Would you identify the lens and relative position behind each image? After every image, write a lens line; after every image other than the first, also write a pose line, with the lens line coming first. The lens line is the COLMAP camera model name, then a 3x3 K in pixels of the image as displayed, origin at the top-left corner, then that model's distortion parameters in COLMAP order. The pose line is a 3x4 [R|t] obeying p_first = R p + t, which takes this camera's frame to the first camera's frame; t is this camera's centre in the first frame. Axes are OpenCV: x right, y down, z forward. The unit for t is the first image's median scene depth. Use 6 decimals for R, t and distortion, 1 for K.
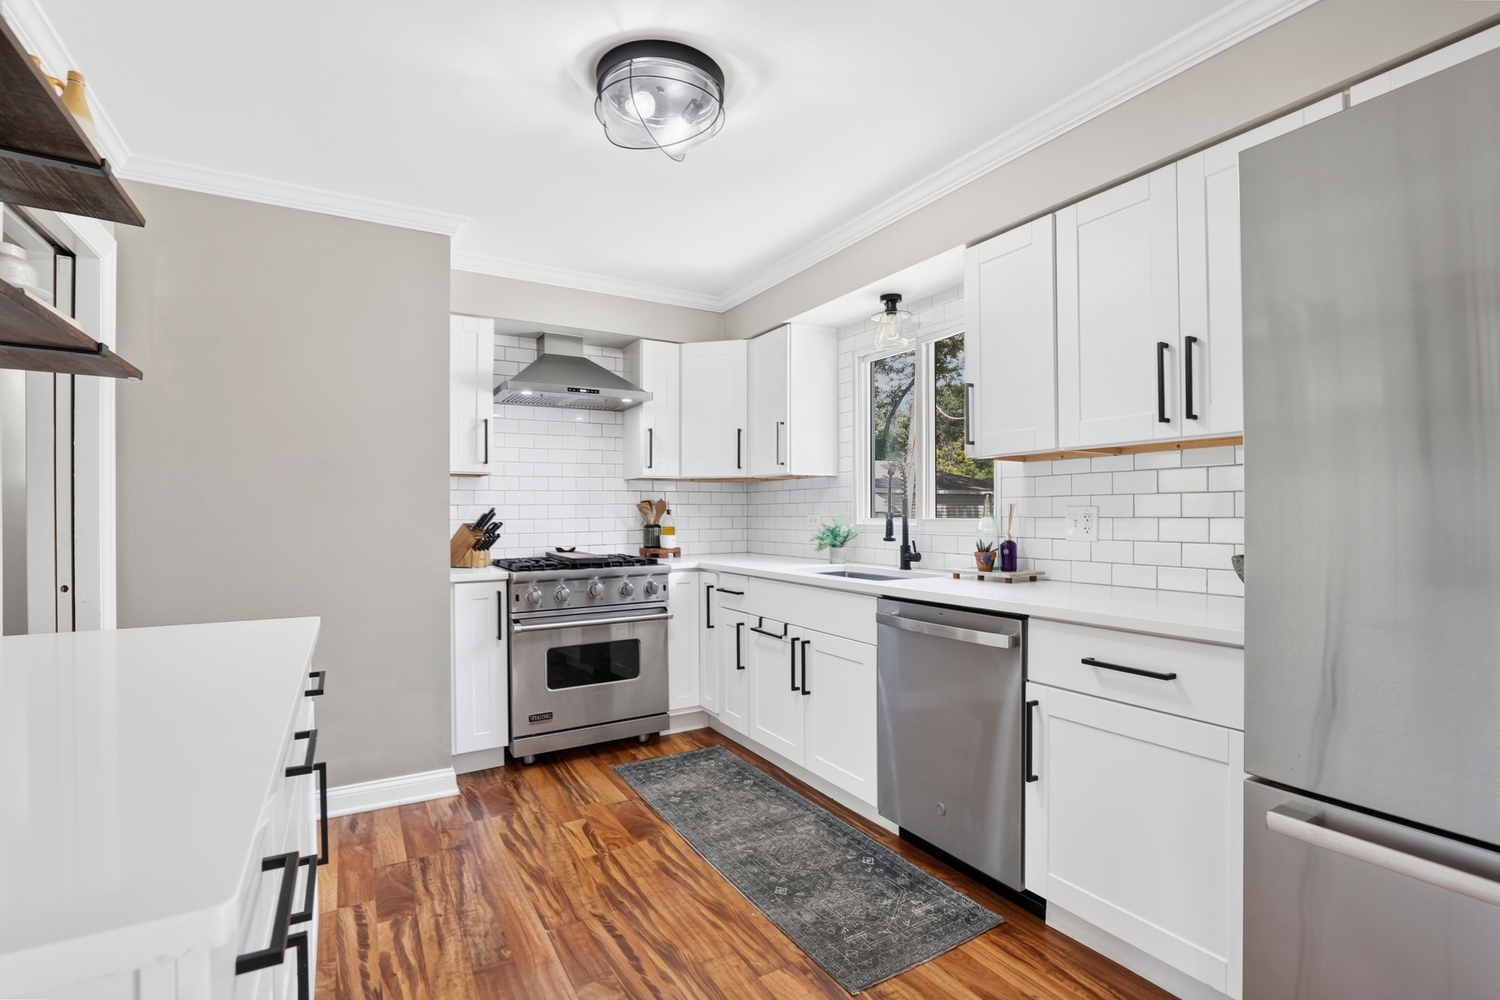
lens RADIAL K [[697.2, 0, 766.0], [0, 697.2, 508.4], [0, 0, 1]] dist [-0.022722, 0.001030]
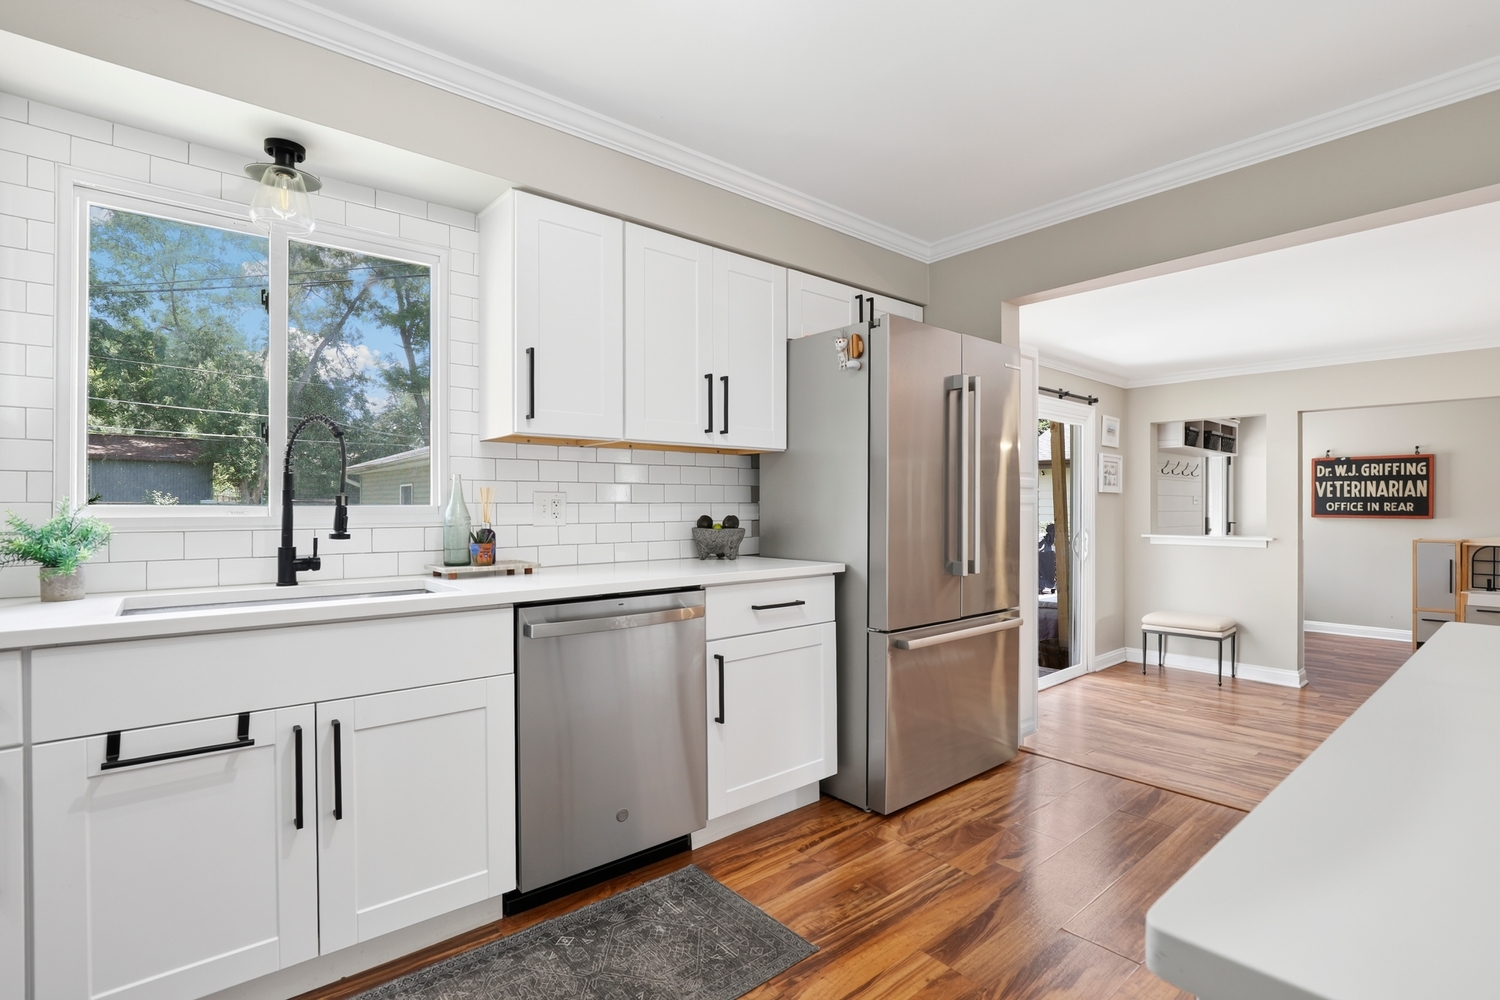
lens RADIAL K [[711.5, 0, 764.6], [0, 711.5, 503.5], [0, 0, 1]] dist [-0.011296, 0.002031]
pose [[-0.161349, 0.005025, 0.986885, -0.687825], [-0.006863, 0.999957, -0.006214, 0.019129], [-0.986874, -0.007776, -0.161307, 0.923762]]
